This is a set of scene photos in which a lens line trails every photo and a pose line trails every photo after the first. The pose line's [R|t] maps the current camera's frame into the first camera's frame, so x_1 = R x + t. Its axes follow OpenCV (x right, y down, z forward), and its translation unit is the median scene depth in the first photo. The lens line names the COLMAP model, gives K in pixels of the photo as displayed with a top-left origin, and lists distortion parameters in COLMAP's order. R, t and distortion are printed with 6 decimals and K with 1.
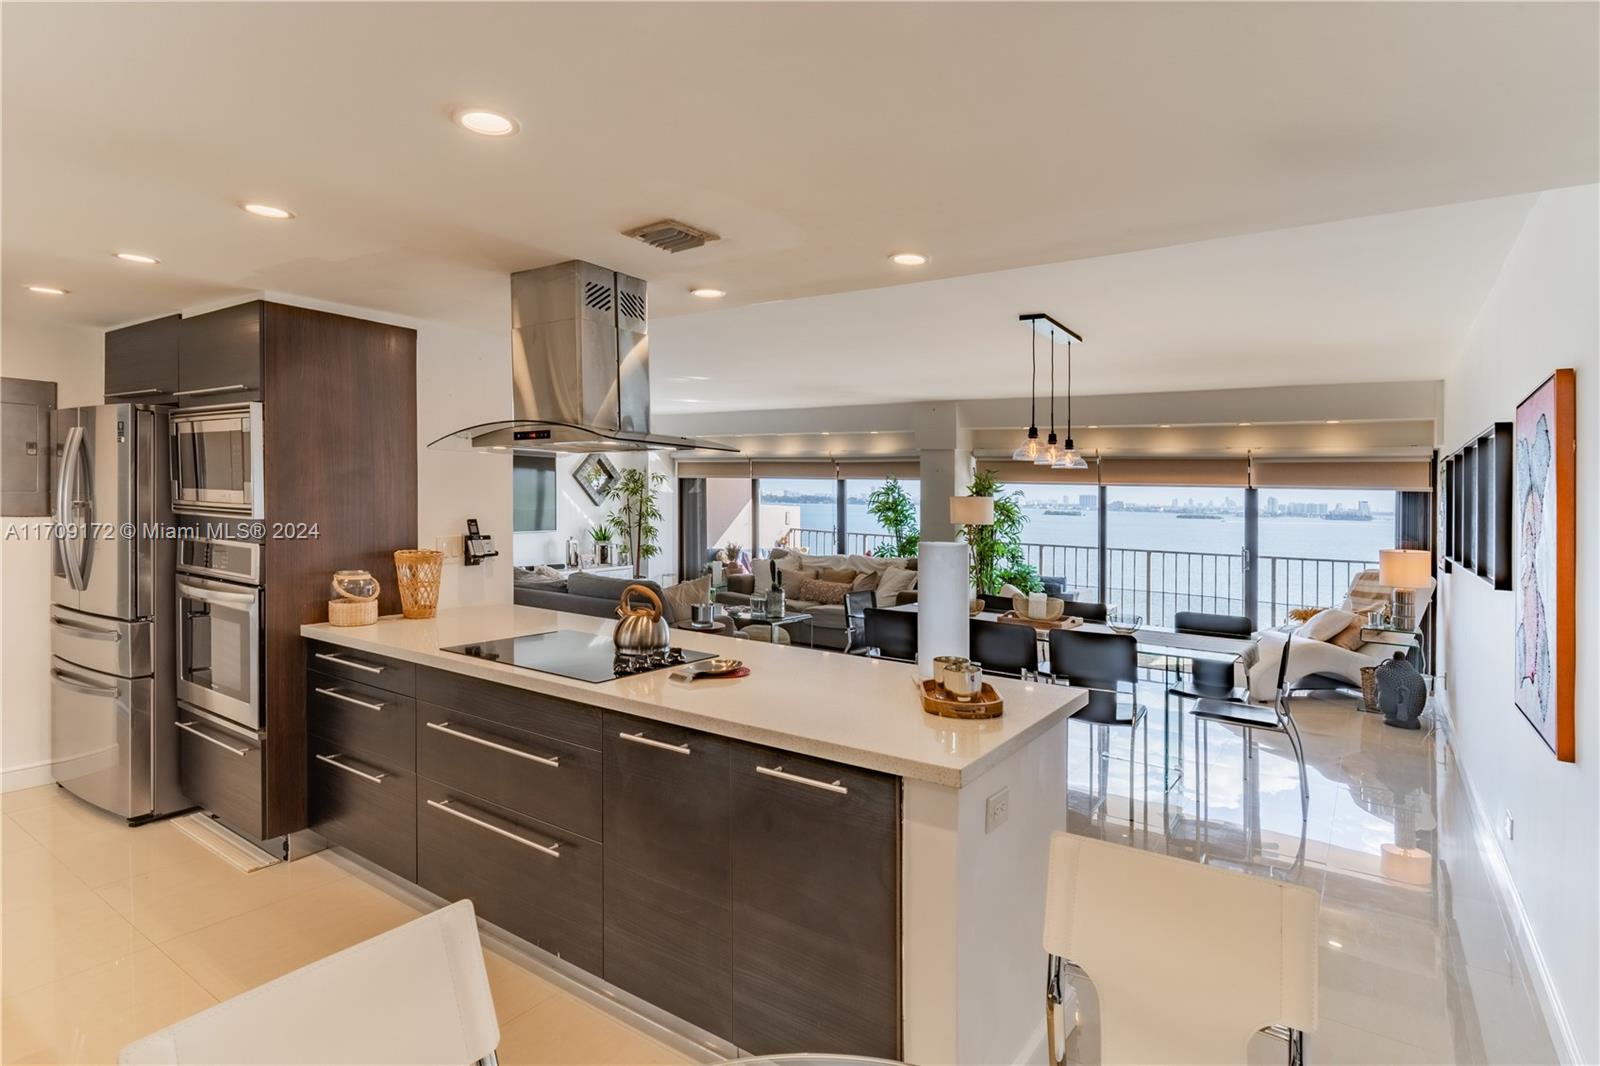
lens RADIAL K [[823.2, 0, 807.2], [0, 823.2, 492.2], [0, 0, 1]] dist [-0.001051, 0.001814]
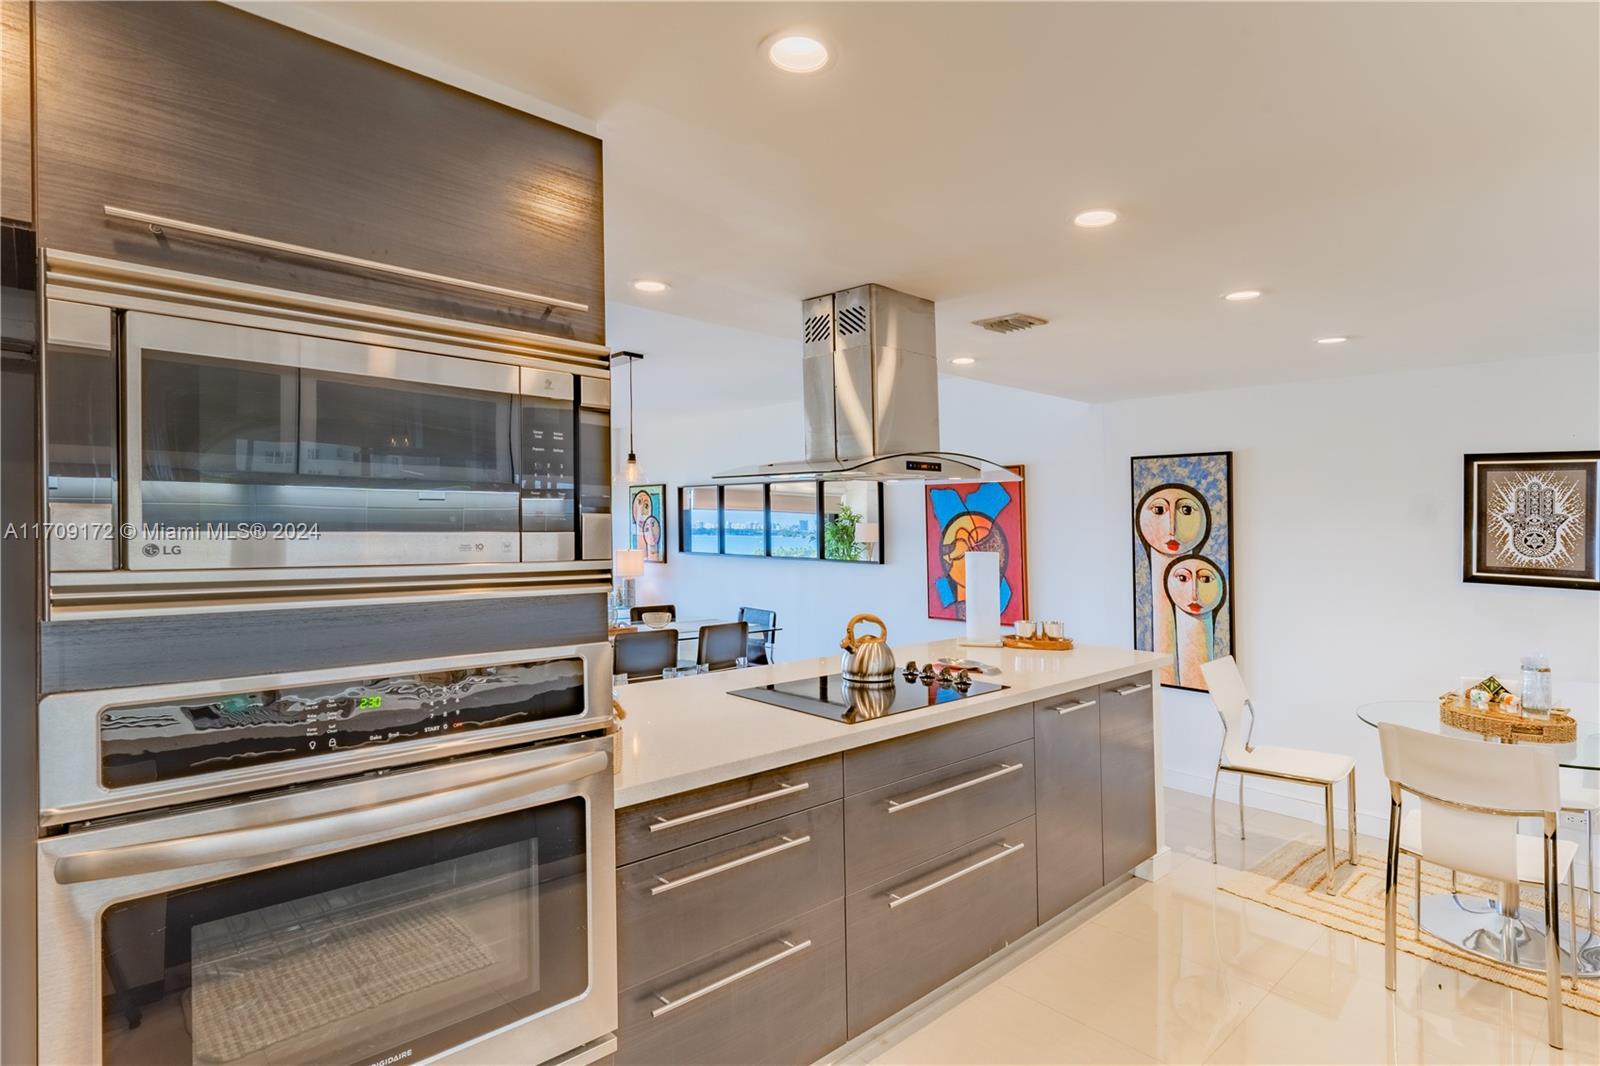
lens RADIAL K [[826.6, 0, 795.5], [0, 826.6, 518.3], [0, 0, 1]] dist [0.053613, 0.000419]
pose [[0.232261, -0.016517, 0.972513, -0.378668], [-0.008645, 0.999781, 0.019044, -0.007921], [-0.972615, -0.012831, 0.232067, 0.264638]]
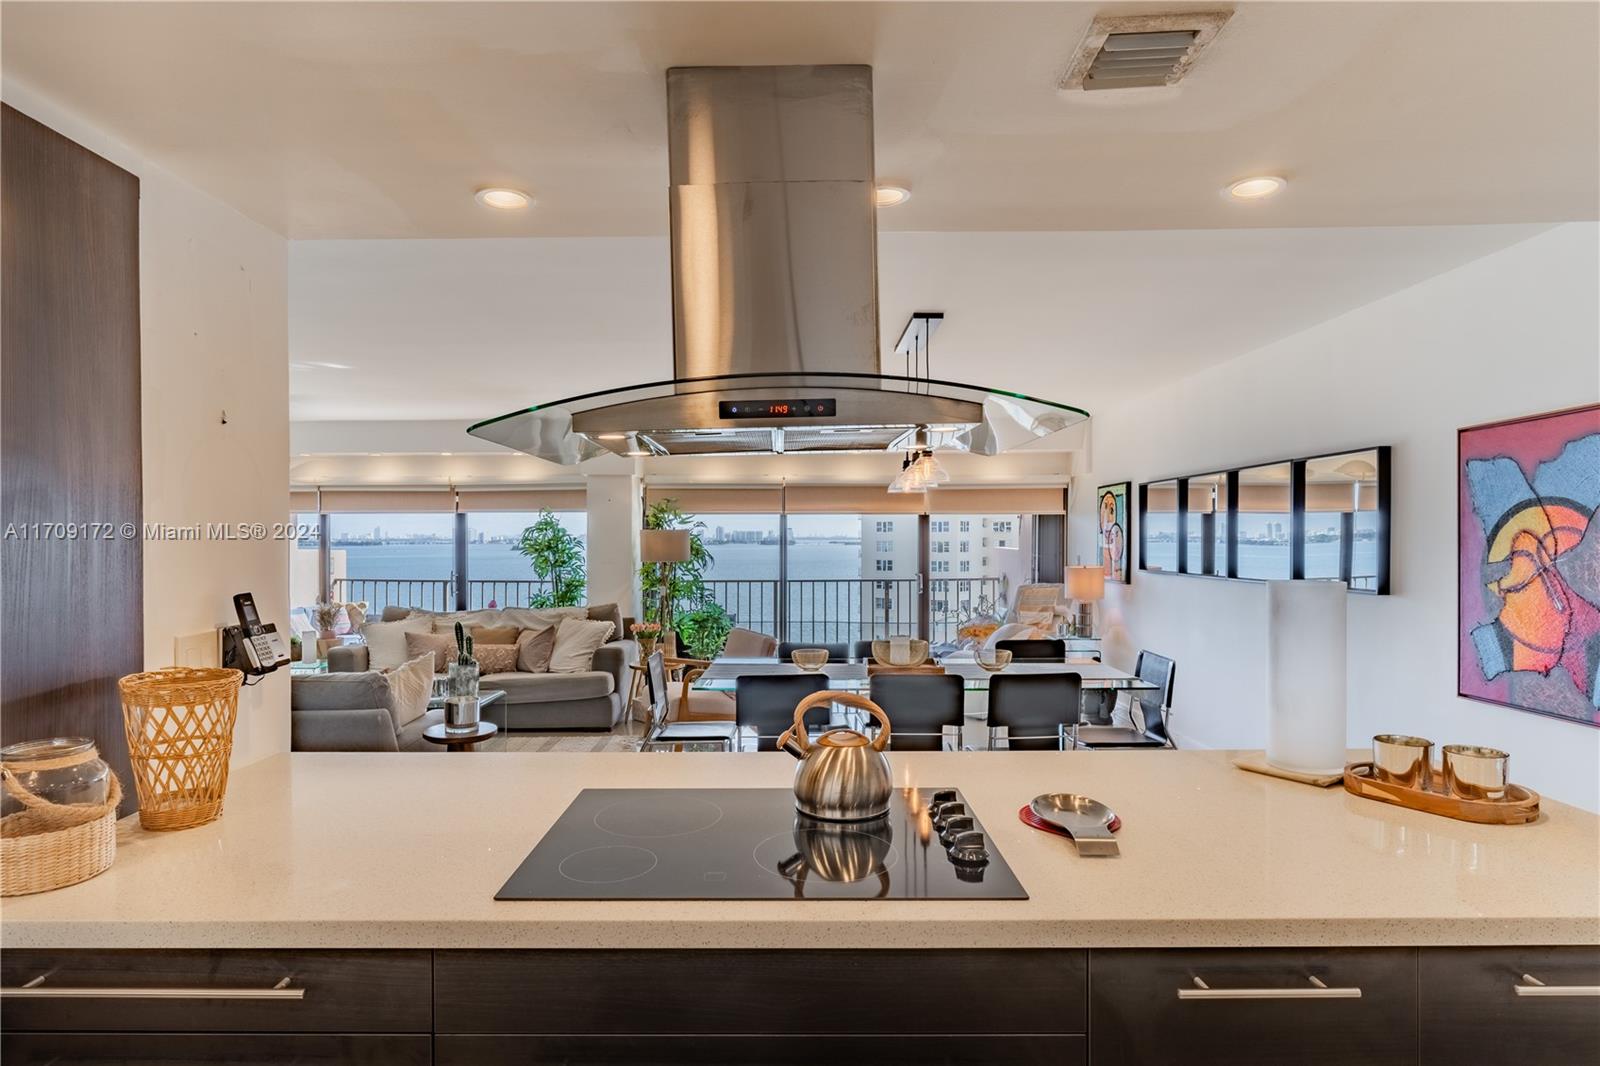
lens RADIAL K [[852.2, 0, 793.3], [0, 852.2, 534.3], [0, 0, 1]] dist [-0.003751, 0.000926]
pose [[0.832288, -0.028642, 0.553603, -0.176885], [0.023678, 0.999590, 0.016118, -0.000975], [-0.553837, -0.000307, 0.832625, 0.173631]]
